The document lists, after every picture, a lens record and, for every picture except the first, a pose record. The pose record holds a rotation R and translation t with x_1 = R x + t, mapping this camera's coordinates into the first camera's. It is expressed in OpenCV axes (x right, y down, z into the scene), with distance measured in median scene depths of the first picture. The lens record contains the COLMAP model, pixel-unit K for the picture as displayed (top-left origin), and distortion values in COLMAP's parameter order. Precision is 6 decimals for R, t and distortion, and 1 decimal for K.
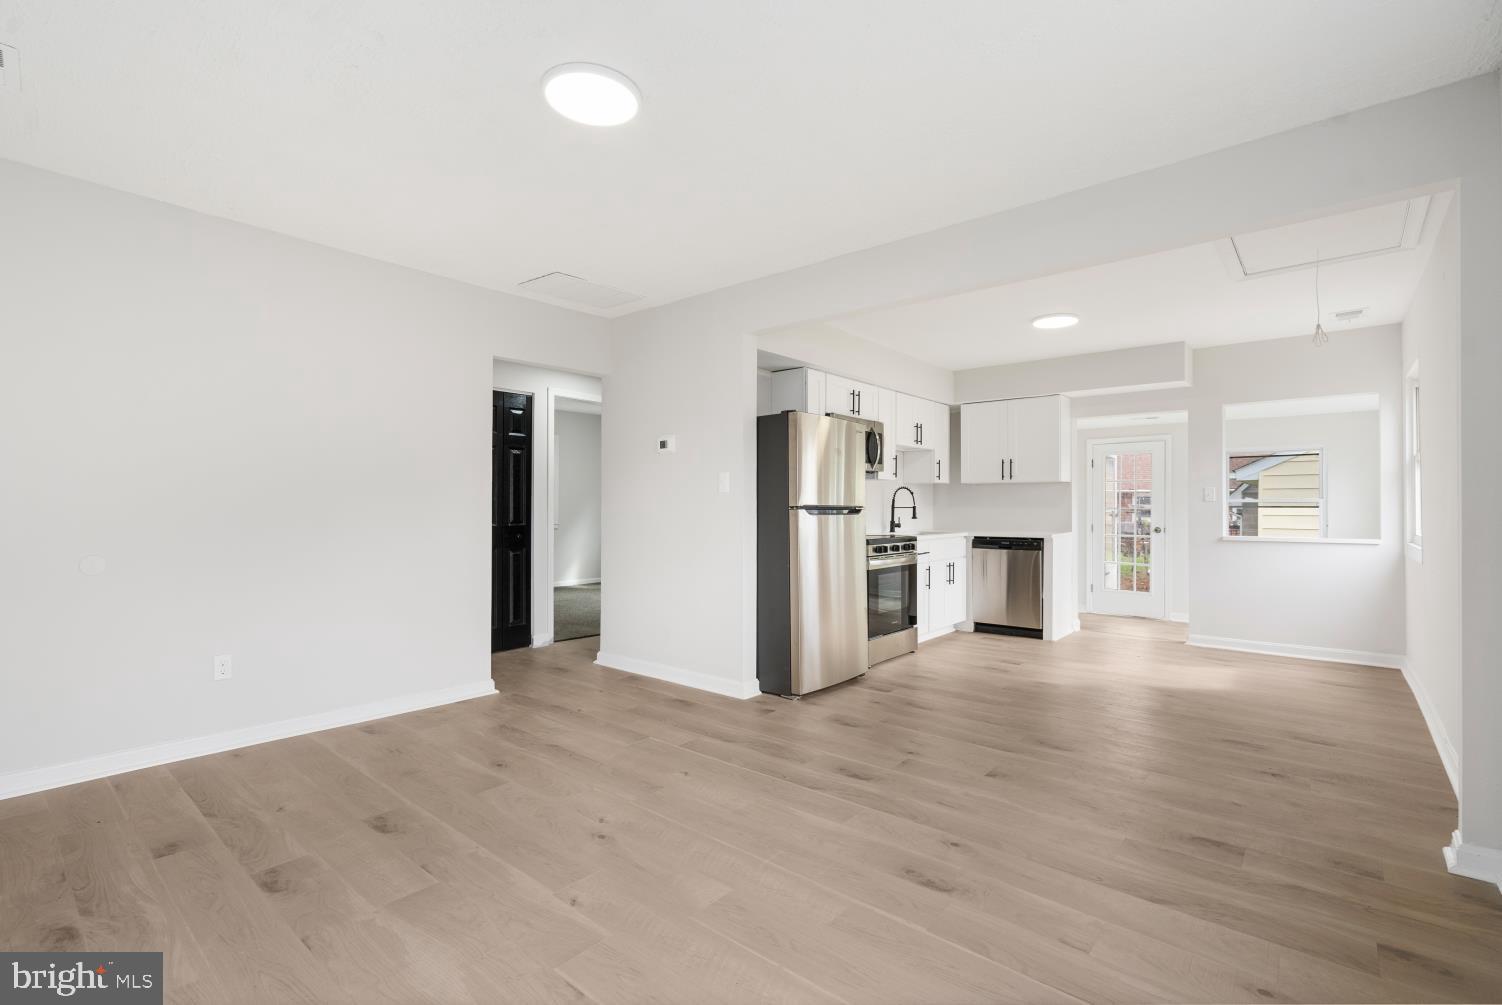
lens RADIAL K [[682.5, 0, 751.0], [0, 682.5, 502.5], [0, 0, 1]] dist [-0.002593, 0.000670]
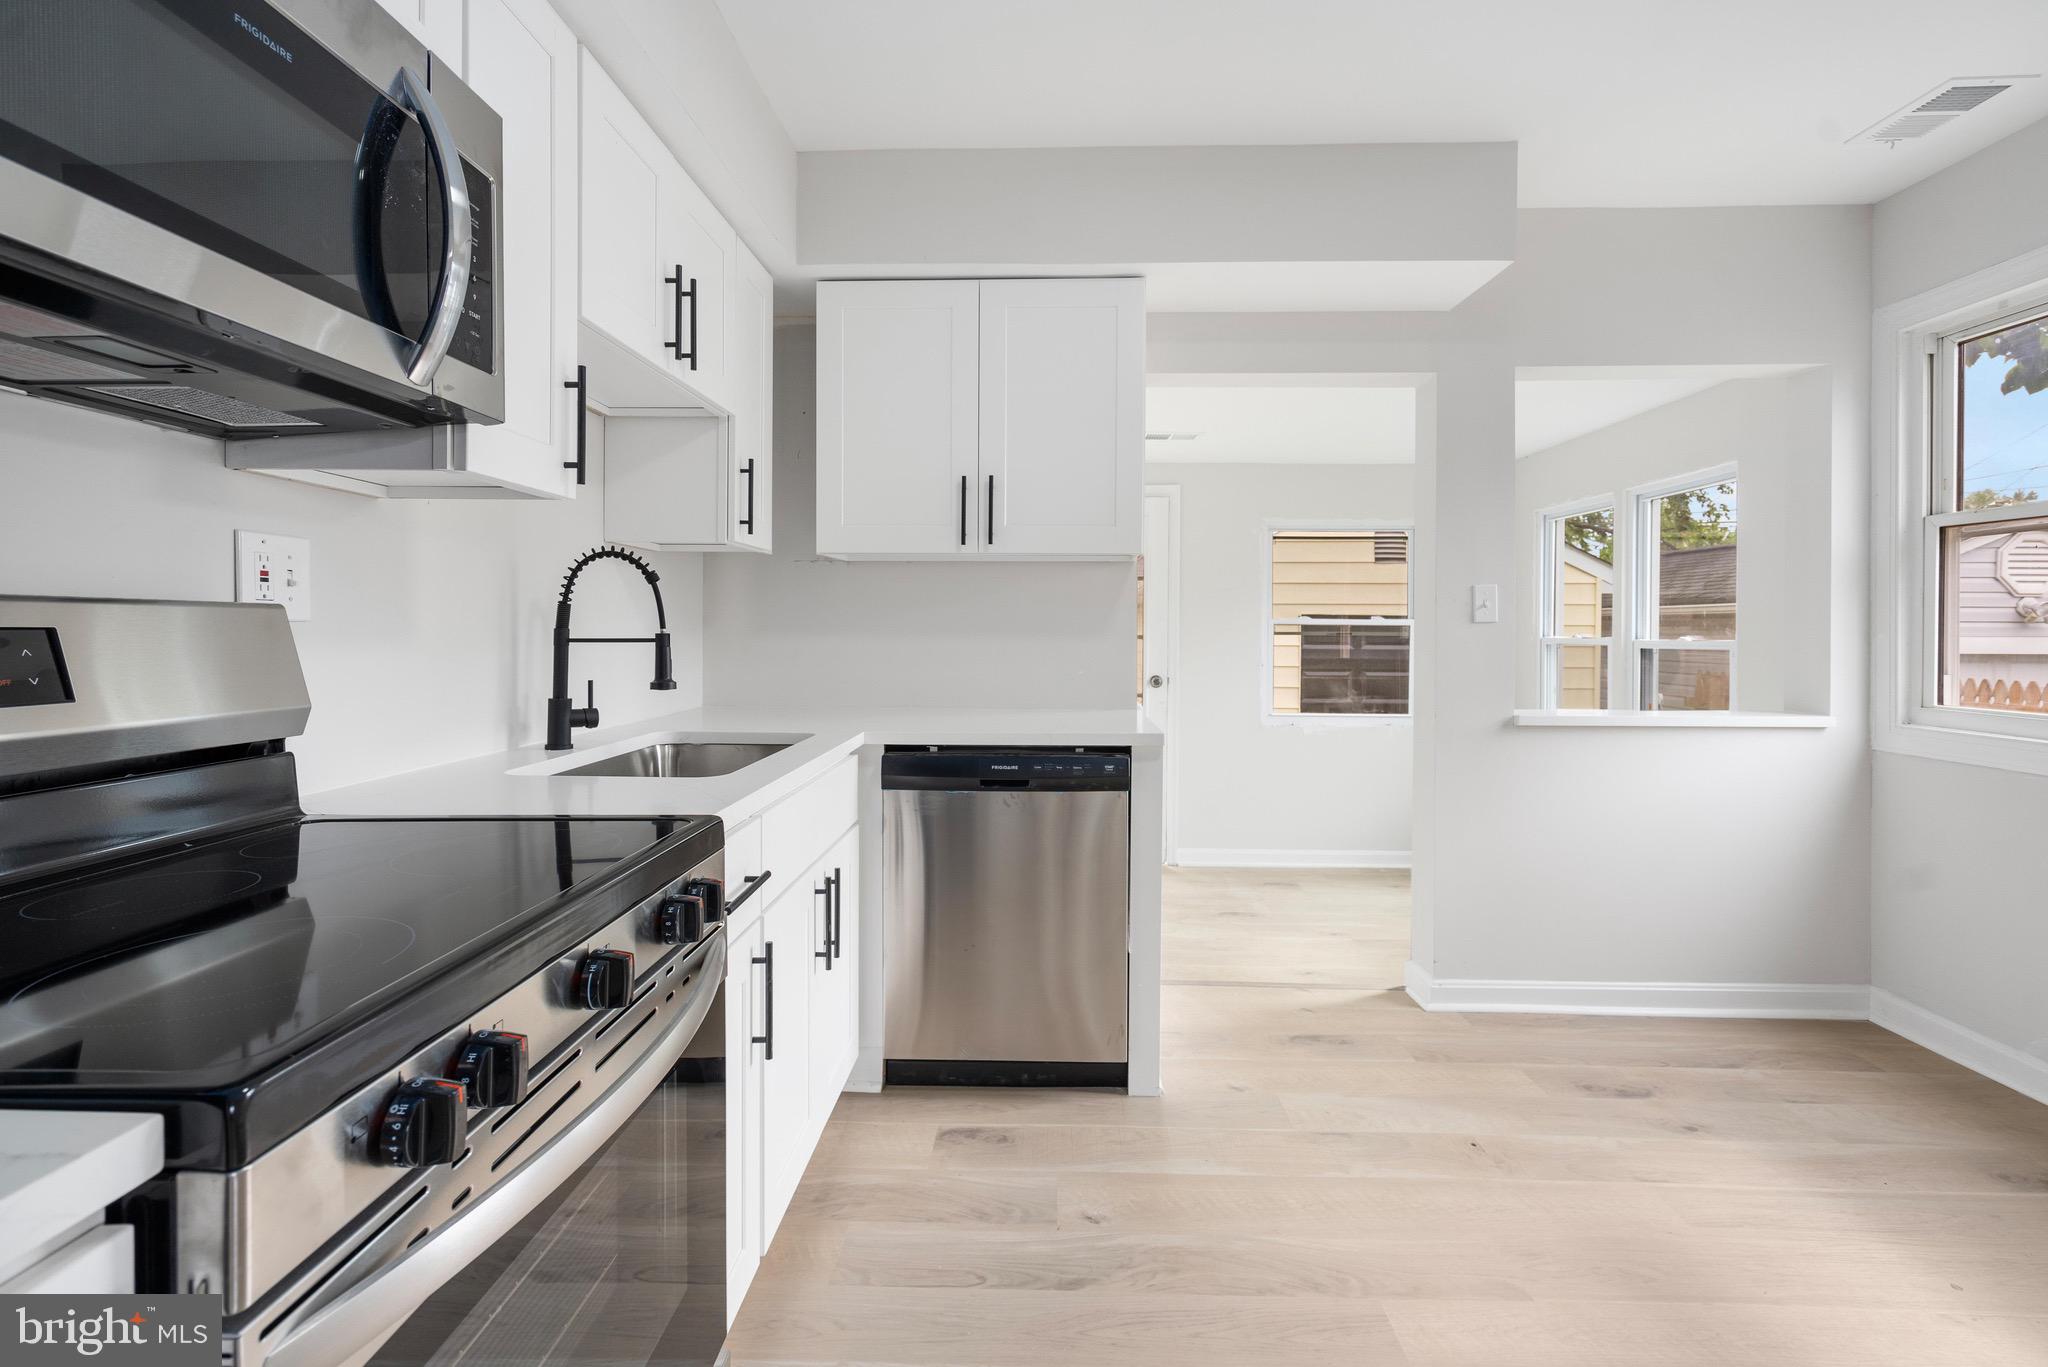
lens RADIAL K [[953.1, 0, 1028.1], [0, 953.1, 642.5], [0, 0, 1]] dist [-0.016513, -0.000073]
pose [[0.785217, -0.006106, 0.619190, 0.204093], [-0.007446, 0.999786, 0.019302, 0.001556], [-0.619175, -0.019767, 0.785004, 0.996080]]
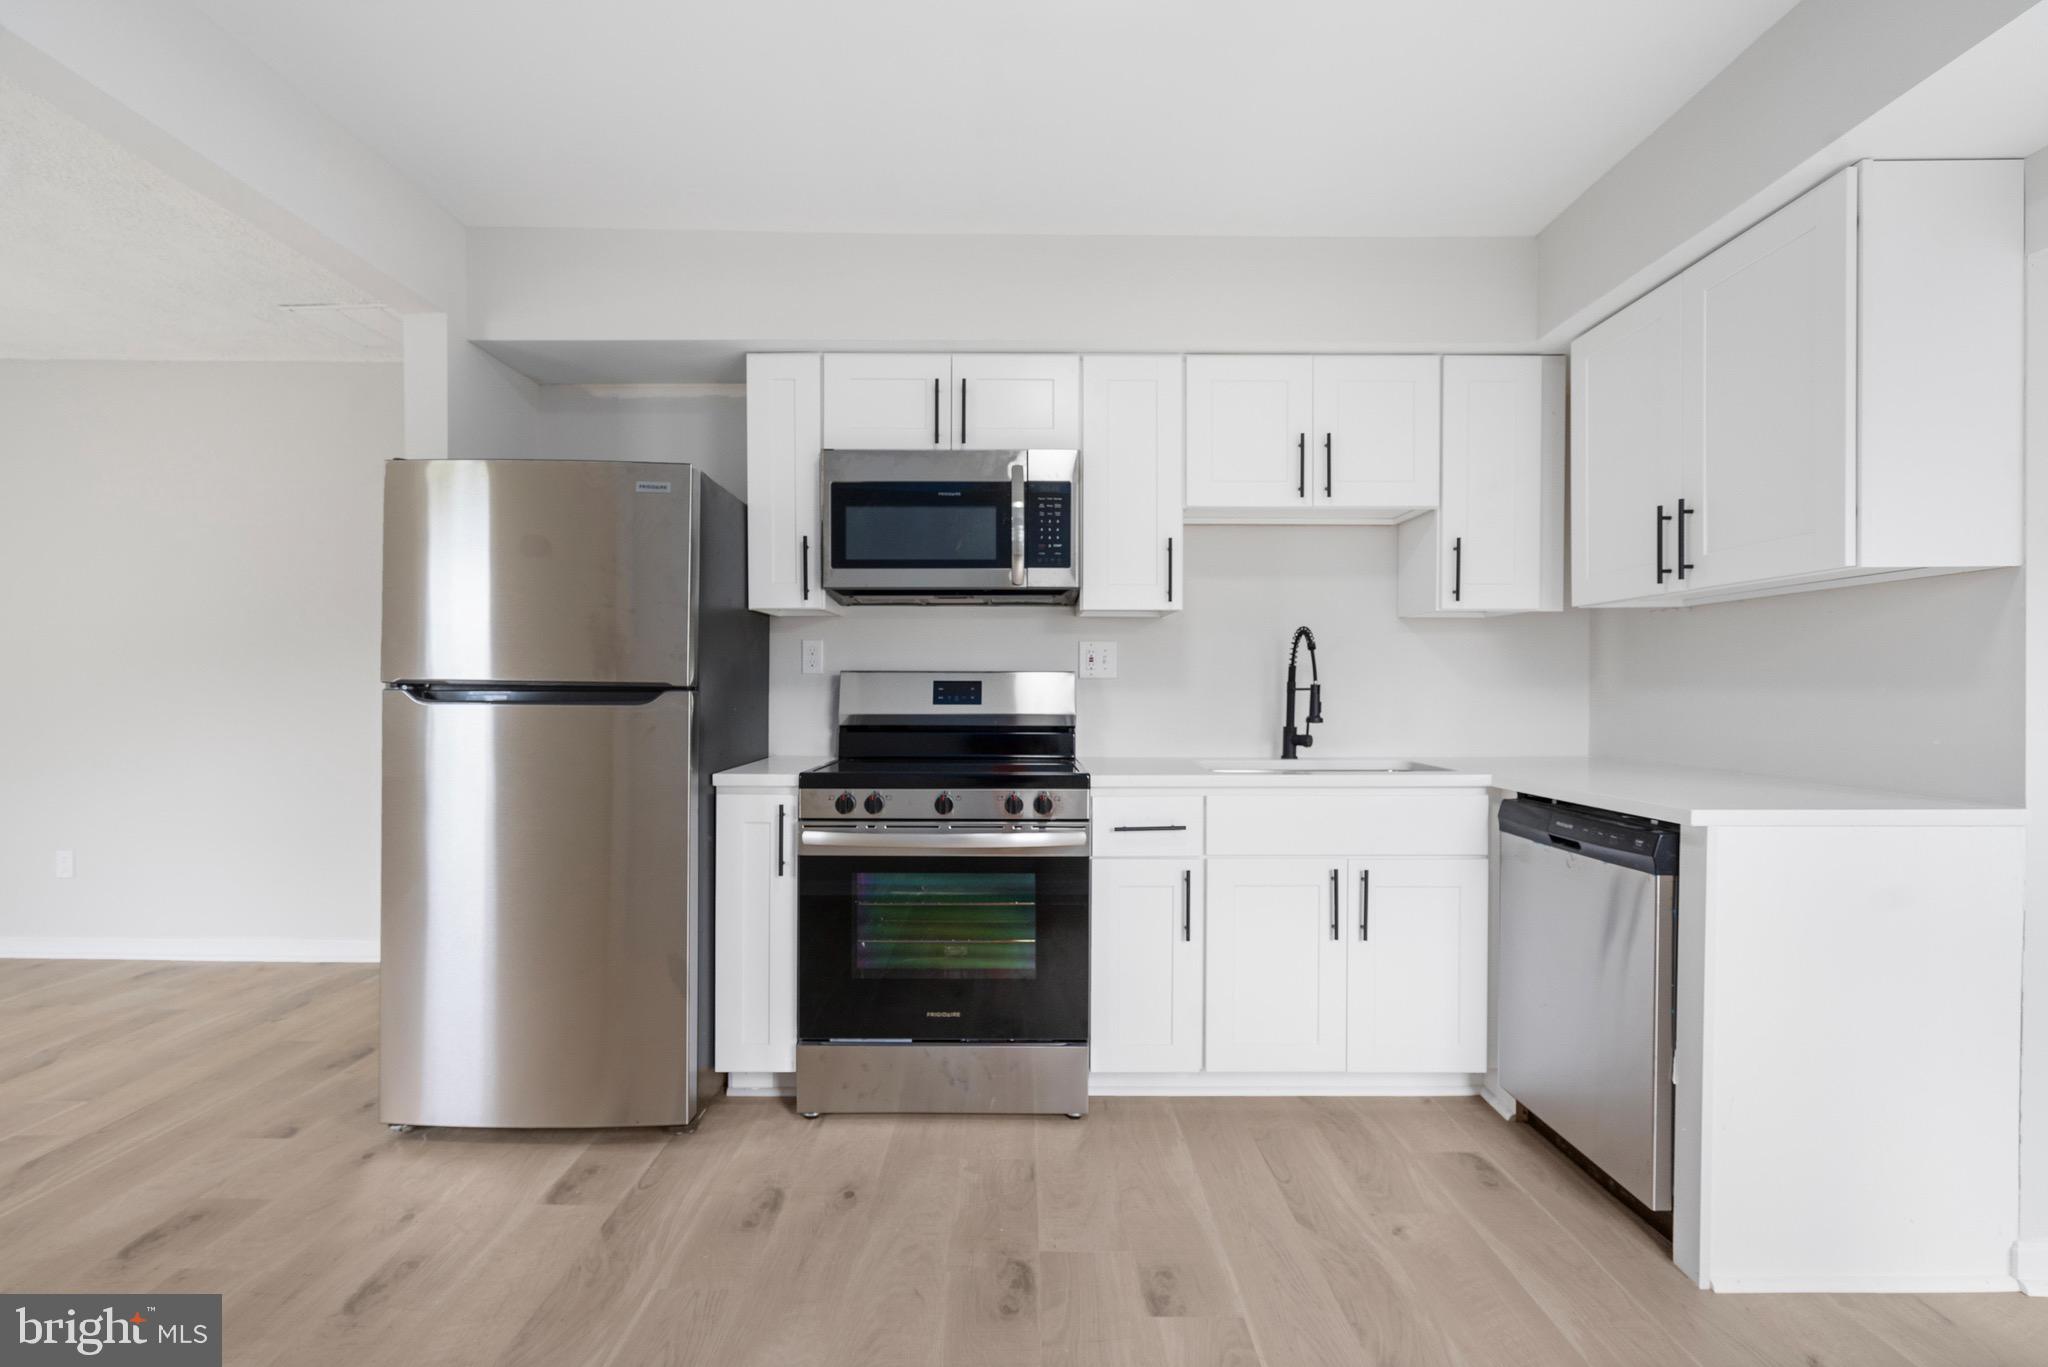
lens RADIAL K [[950.7, 0, 1014.2], [0, 950.7, 692.1], [0, 0, 1]] dist [0.001679, 0.000967]
pose [[0.643315, 0.005255, -0.765583, 0.743447], [0.003628, 0.999944, 0.009912, 0.005461], [0.765593, -0.009153, 0.643261, 0.869494]]
